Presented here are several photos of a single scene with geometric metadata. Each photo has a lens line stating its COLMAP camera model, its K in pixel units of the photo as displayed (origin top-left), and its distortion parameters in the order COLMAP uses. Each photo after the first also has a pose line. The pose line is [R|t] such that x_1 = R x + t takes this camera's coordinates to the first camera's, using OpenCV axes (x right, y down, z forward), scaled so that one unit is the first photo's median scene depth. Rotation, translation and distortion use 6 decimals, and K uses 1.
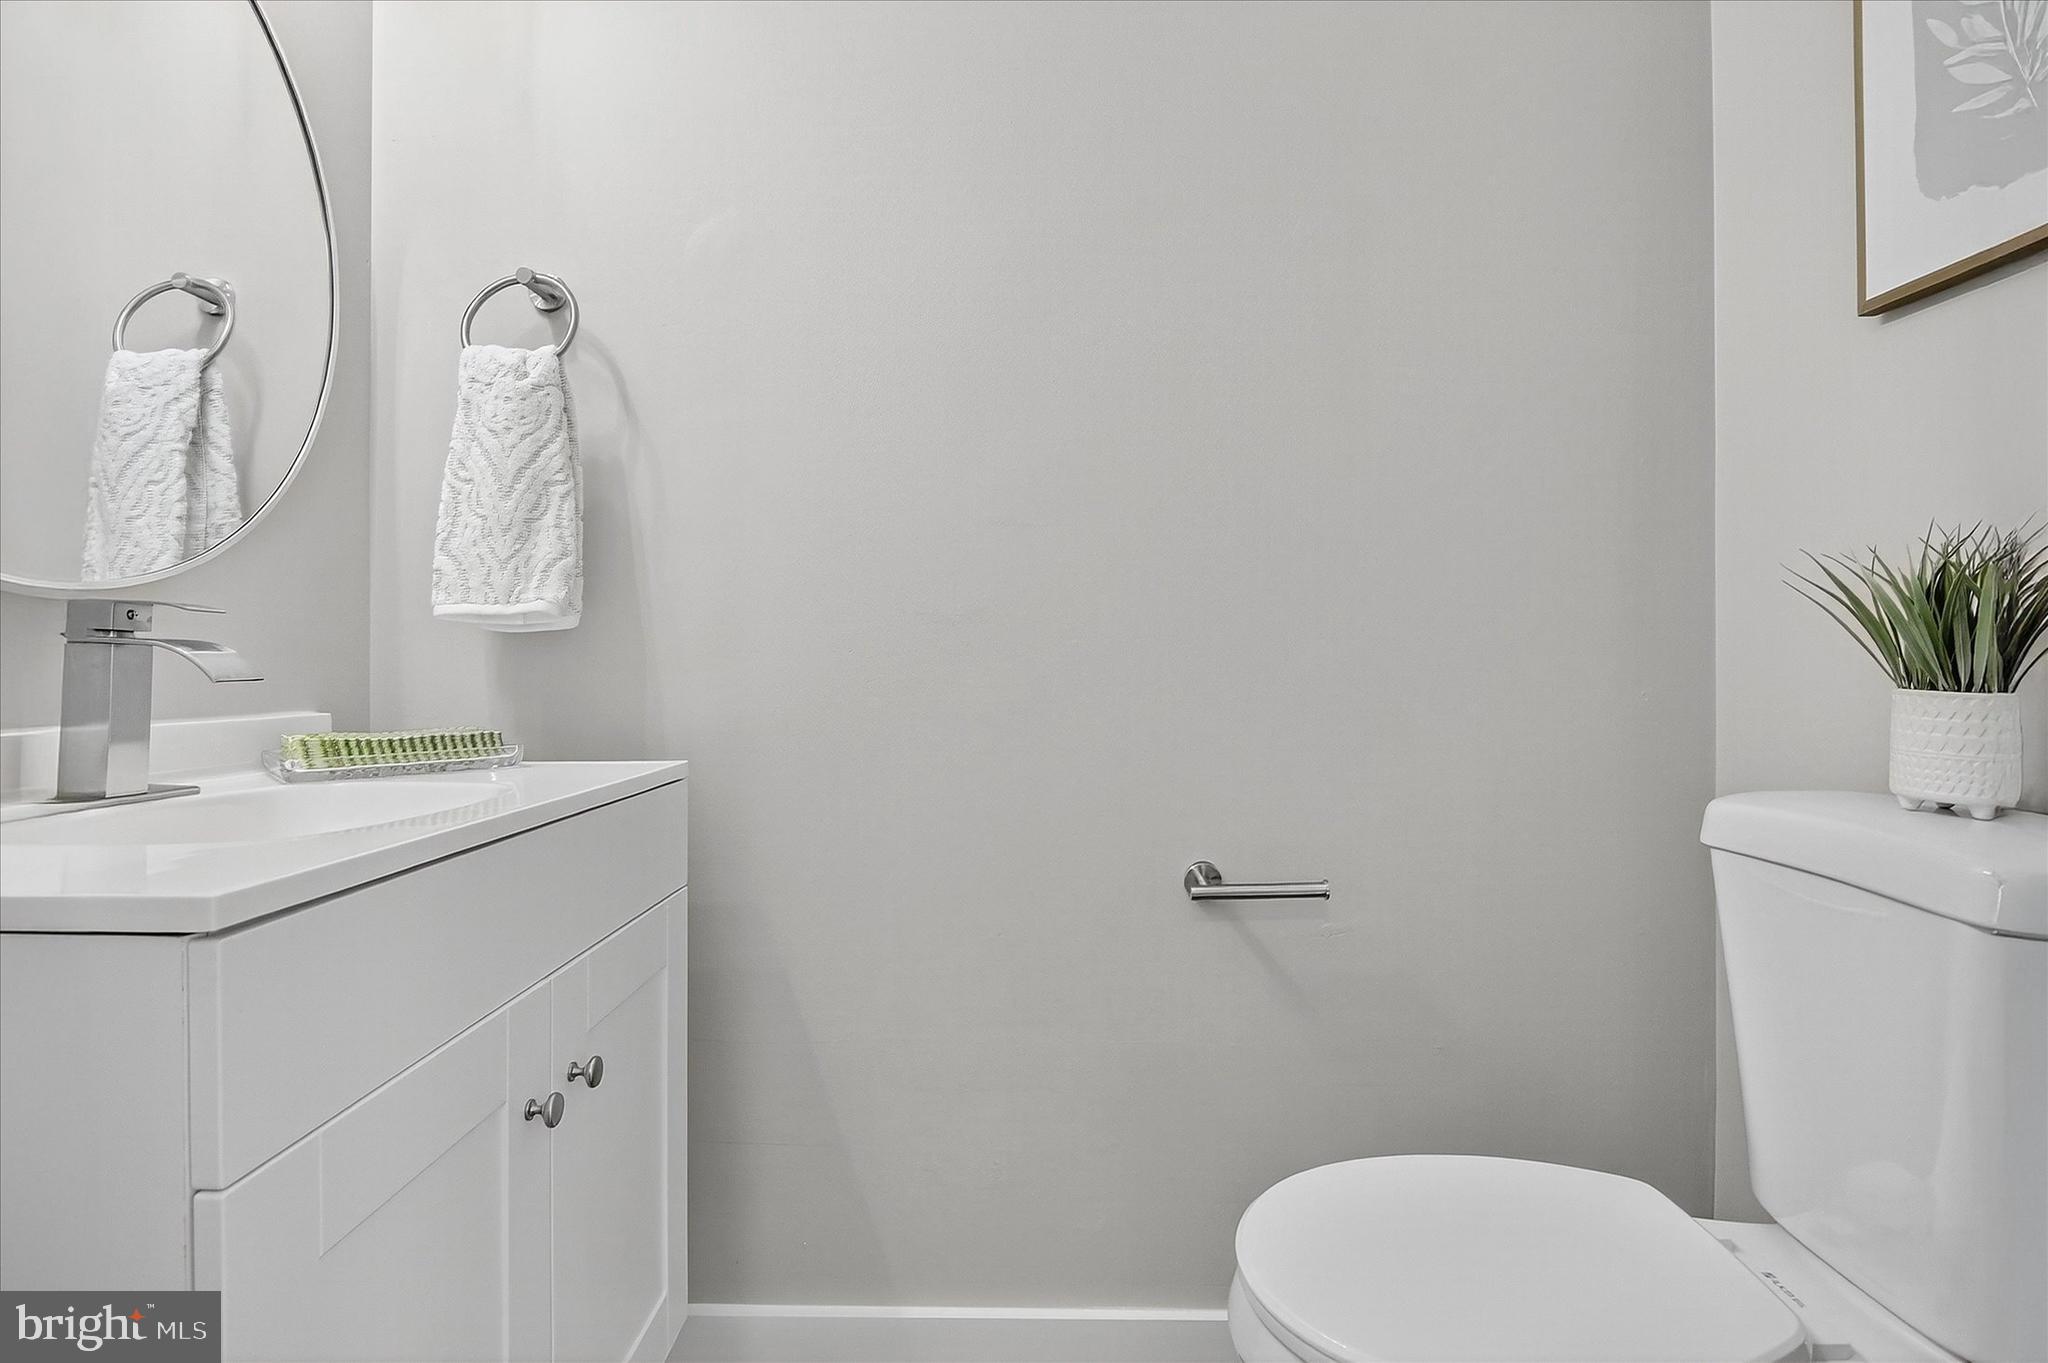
lens RADIAL K [[1154.8, 0, 1014.9], [0, 1154.8, 672.5], [0, 0, 1]] dist [-0.000814, -0.022961]
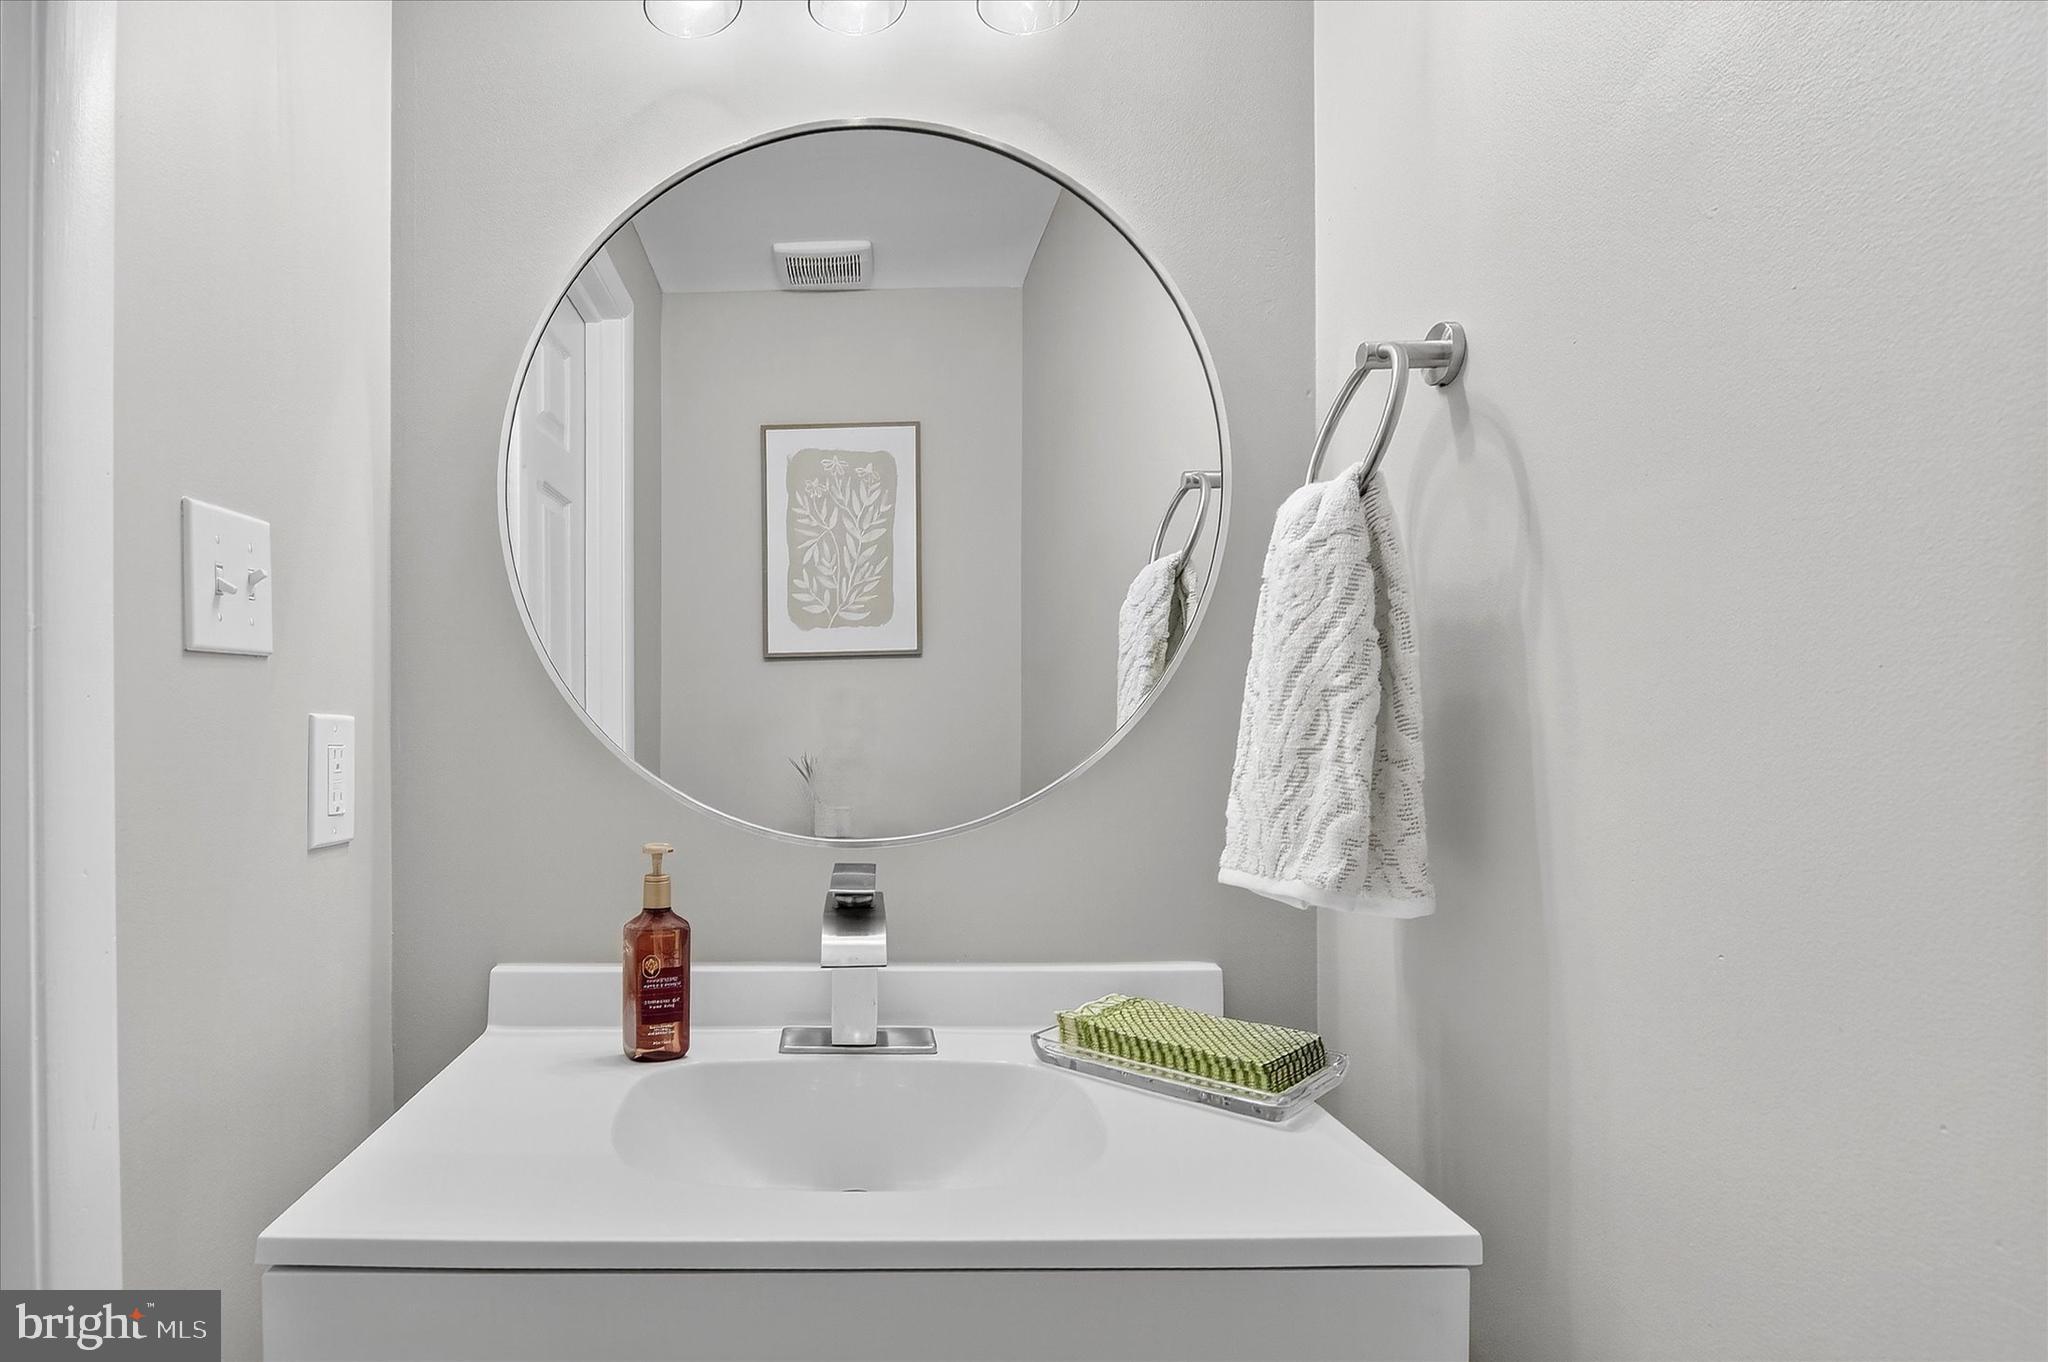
lens RADIAL K [[1154.8, 0, 1014.9], [0, 1154.8, 672.0], [0, 0, 1]] dist [-0.000814, -0.022961]
pose [[-0.024326, 0.002331, -0.999701, 0.232279], [0.006859, 0.999974, 0.002164, -0.178959], [0.999681, -0.006804, -0.024342, 0.850984]]
